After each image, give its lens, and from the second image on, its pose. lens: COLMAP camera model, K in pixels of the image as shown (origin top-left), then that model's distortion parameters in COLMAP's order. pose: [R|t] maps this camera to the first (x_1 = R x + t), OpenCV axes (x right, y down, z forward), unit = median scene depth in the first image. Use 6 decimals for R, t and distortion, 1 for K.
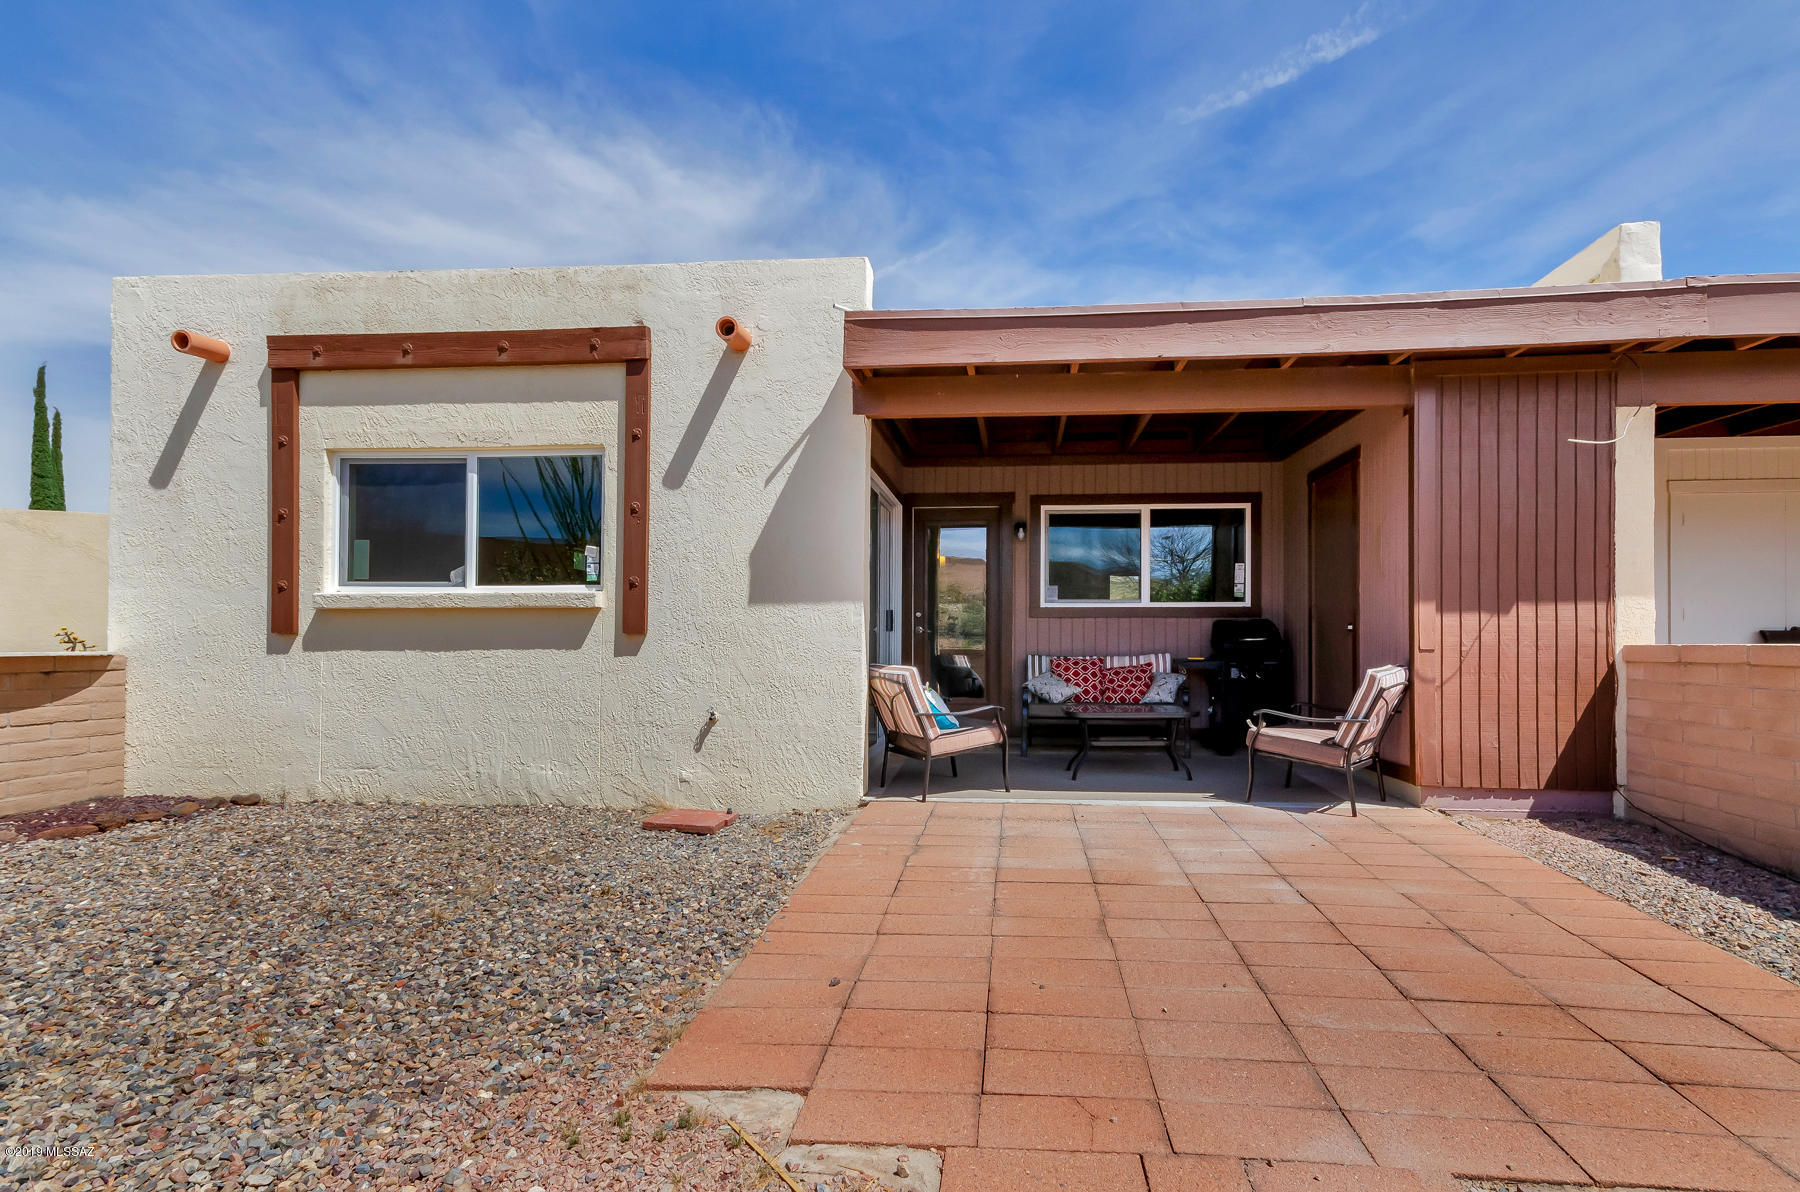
lens RADIAL K [[839.4, 0, 966.5], [0, 839.4, 646.7], [0, 0, 1]] dist [0.020961, 0.002439]
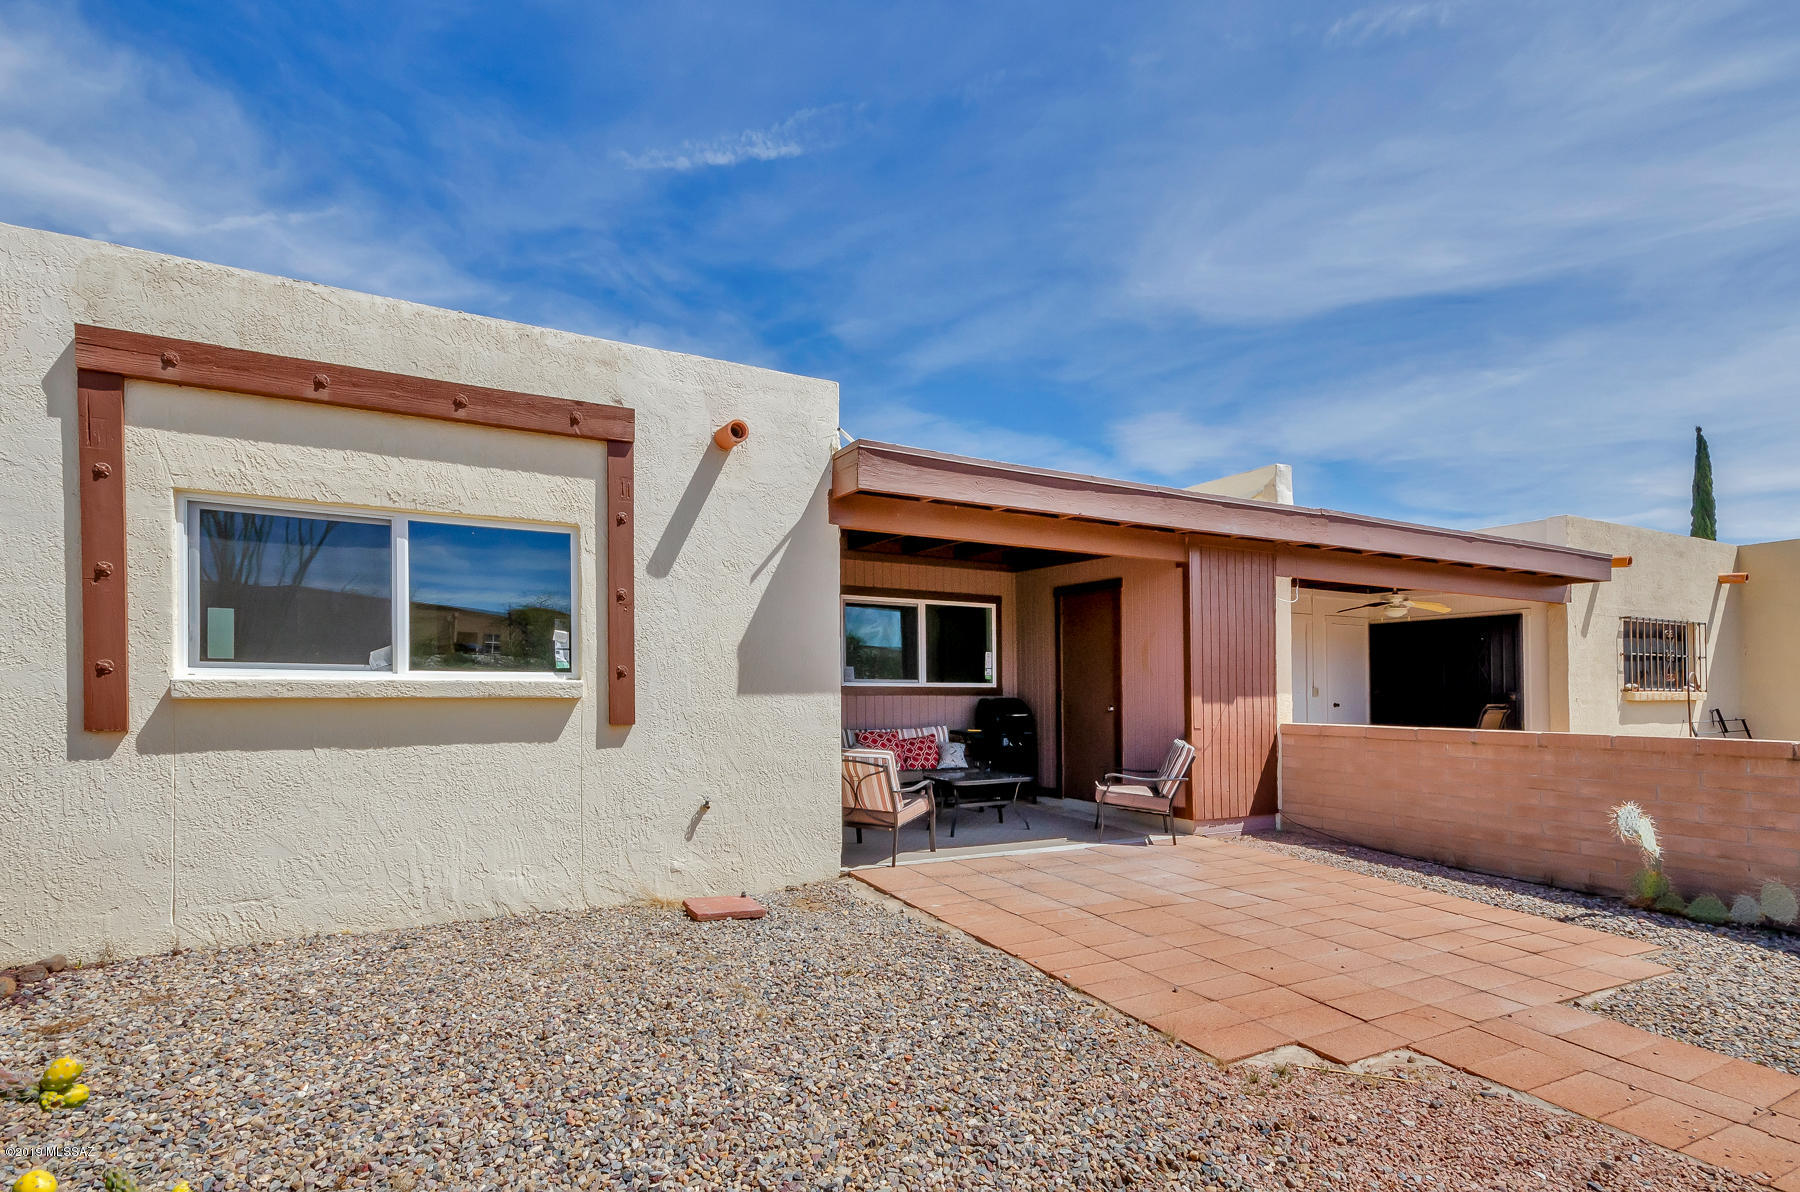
lens RADIAL K [[839.4, 0, 879.6], [0, 839.4, 687.7], [0, 0, 1]] dist [0.020961, 0.002439]
pose [[0.854899, 0.005336, 0.518767, -0.617647], [-0.001230, 0.999965, -0.008258, -0.048005], [-0.518793, 0.006422, 0.854876, 0.020001]]
